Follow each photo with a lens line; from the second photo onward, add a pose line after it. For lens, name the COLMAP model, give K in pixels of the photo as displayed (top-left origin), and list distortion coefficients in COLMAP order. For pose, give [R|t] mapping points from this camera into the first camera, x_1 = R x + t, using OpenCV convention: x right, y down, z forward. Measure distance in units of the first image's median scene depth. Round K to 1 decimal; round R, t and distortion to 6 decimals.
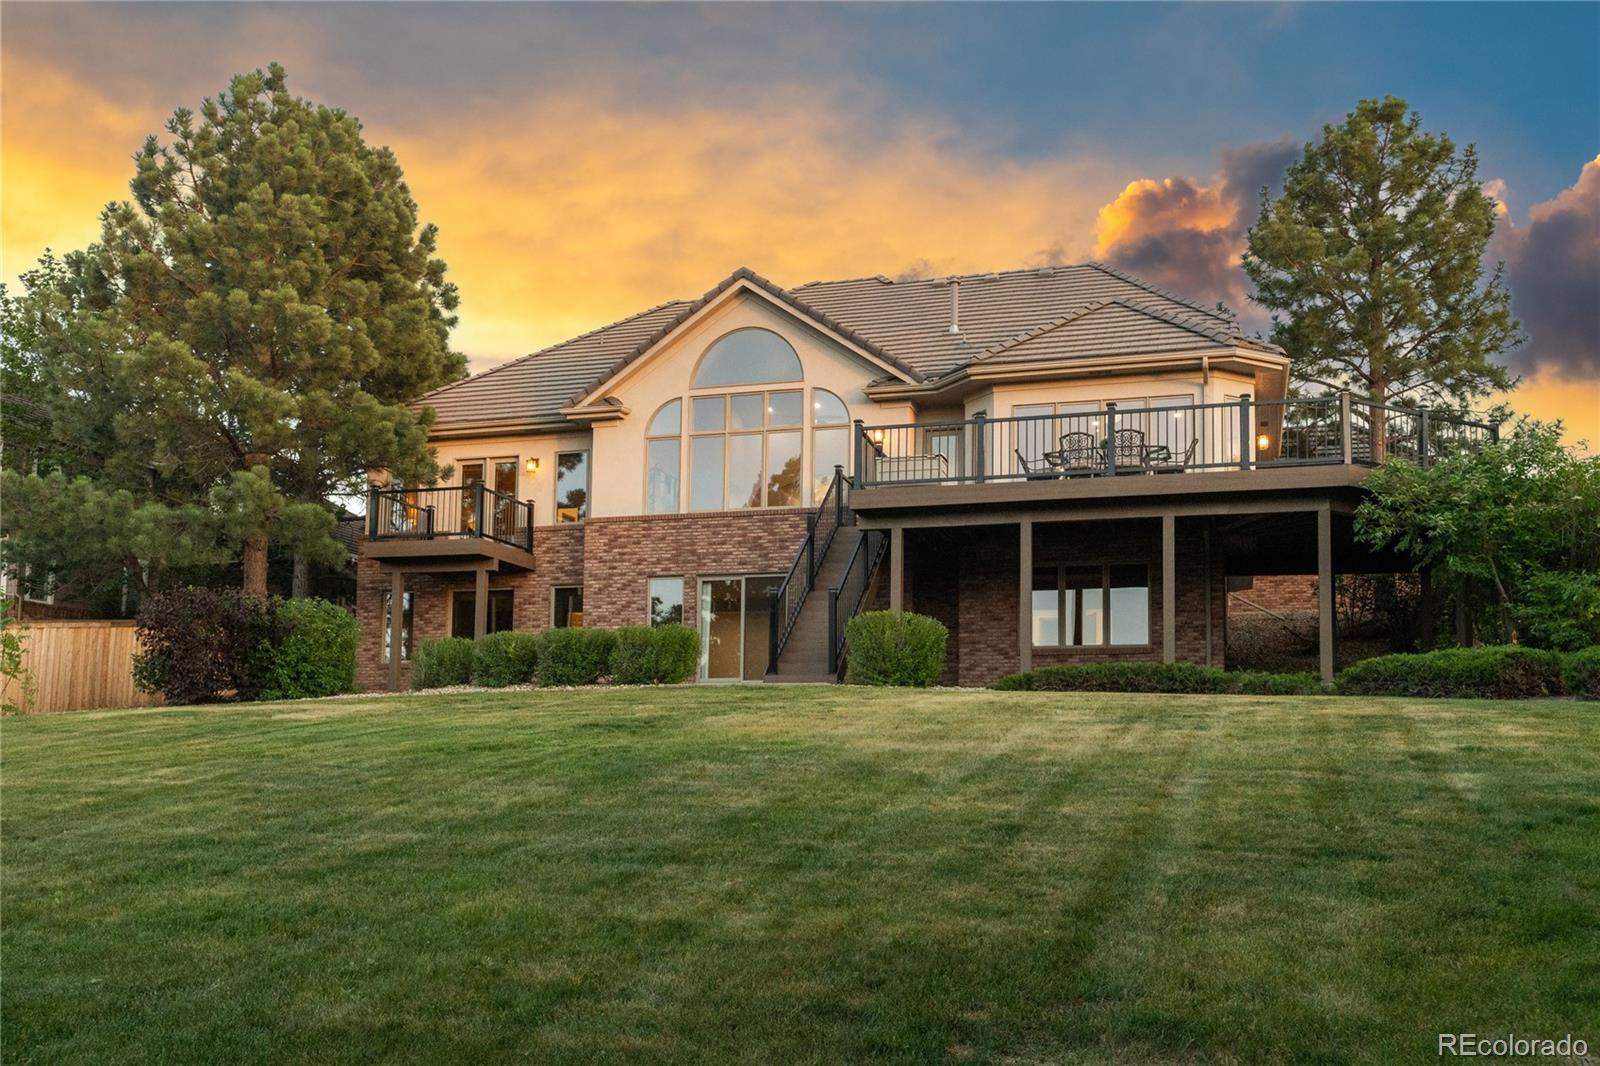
lens RADIAL K [[1386.5, 0, 800.8], [0, 1386.5, 540.0], [0, 0, 1]] dist [-0.036789, 0.019241]
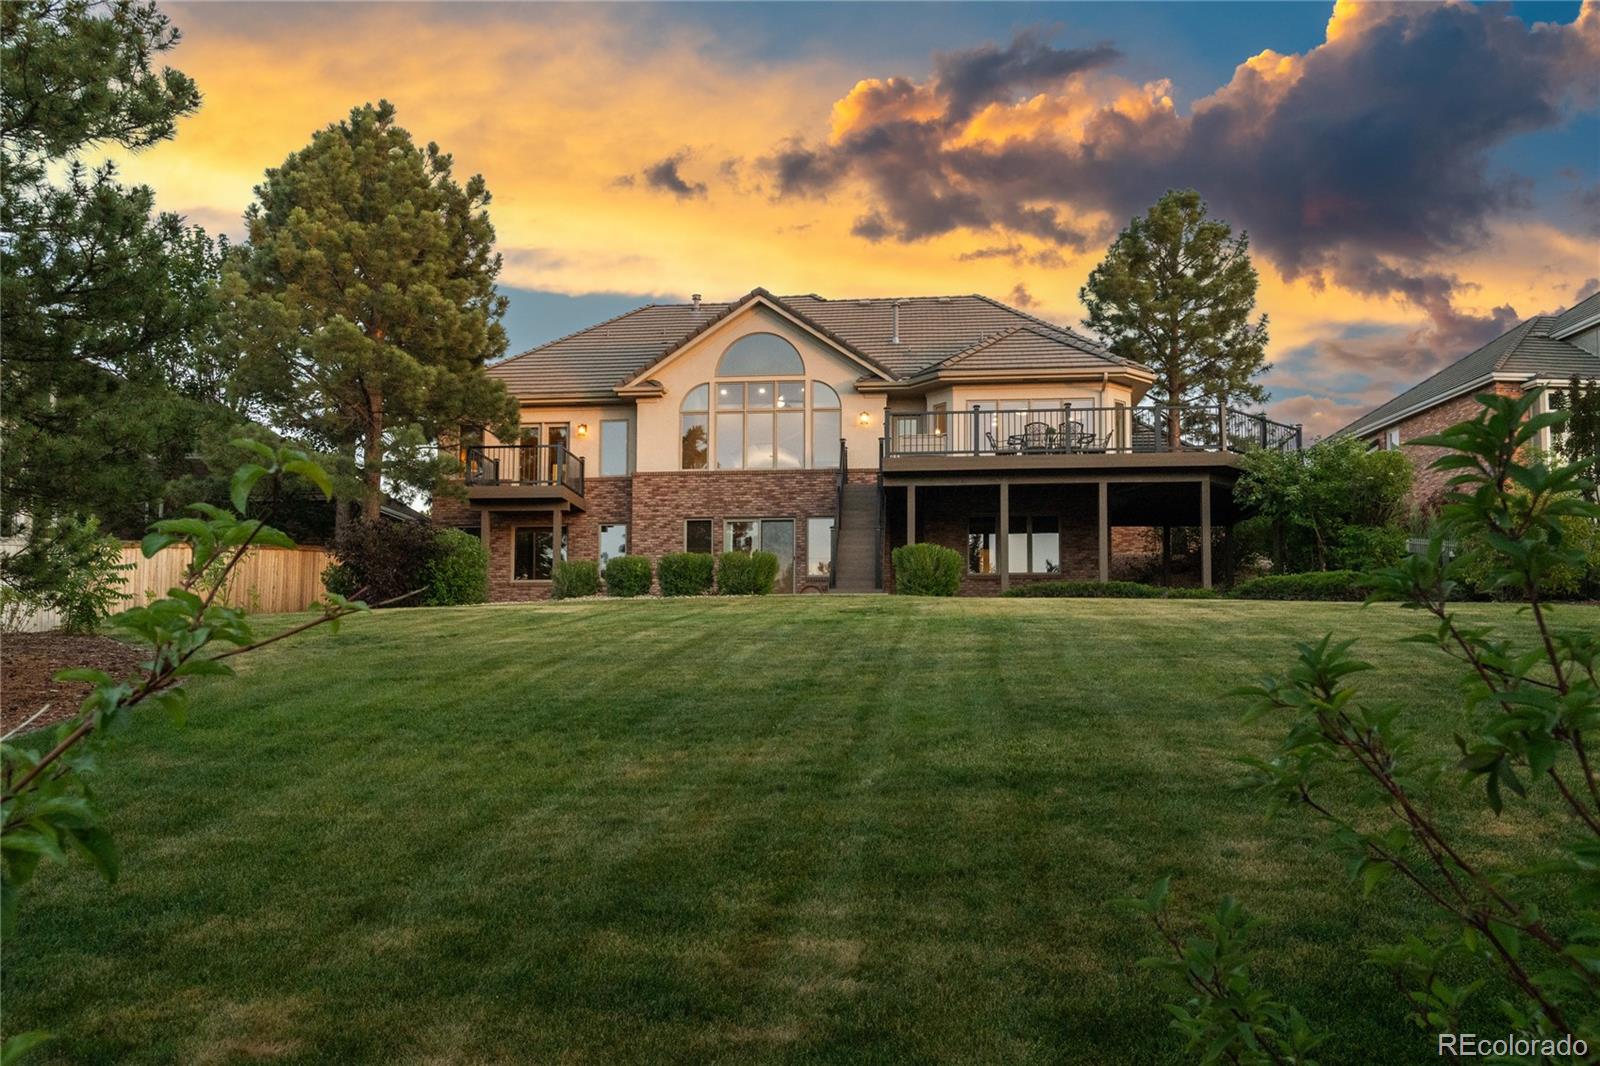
lens RADIAL K [[1152.6, 0, 798.4], [0, 1152.6, 525.7], [0, 0, 1]] dist [-0.049726, -0.002130]
pose [[0.981164, 0.020166, 0.192124, -0.219032], [-0.024667, 0.999474, 0.021064, 0.008176], [-0.191598, -0.025406, 0.981145, -0.098623]]
